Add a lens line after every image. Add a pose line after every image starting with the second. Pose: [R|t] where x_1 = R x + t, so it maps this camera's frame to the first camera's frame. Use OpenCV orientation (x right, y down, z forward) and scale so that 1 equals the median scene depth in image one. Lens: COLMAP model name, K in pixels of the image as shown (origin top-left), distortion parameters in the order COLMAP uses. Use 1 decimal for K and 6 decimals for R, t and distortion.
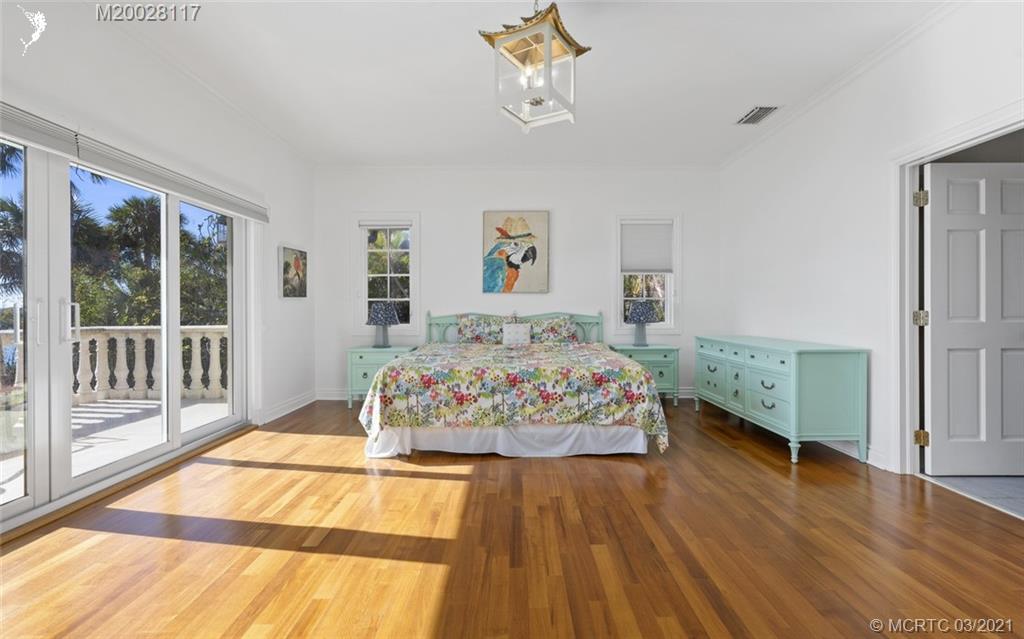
lens RADIAL K [[473.5, 0, 509.8], [0, 473.5, 313.4], [0, 0, 1]] dist [0.001172, 0.000826]
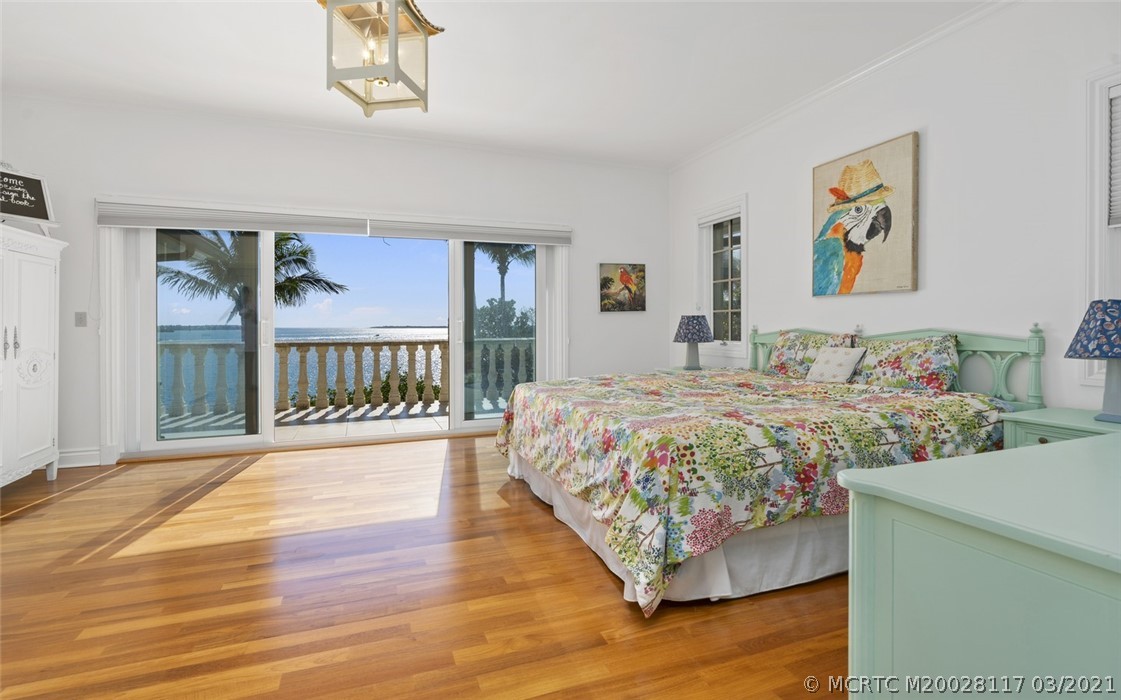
lens RADIAL K [[518.4, 0, 544.6], [0, 518.4, 328.0], [0, 0, 1]] dist [0.001172, 0.000826]
pose [[0.352754, 0.006103, -0.935696, 0.469012], [-0.003002, 0.999981, 0.005391, -0.004520], [0.935711, 0.000907, 0.352765, 0.422232]]
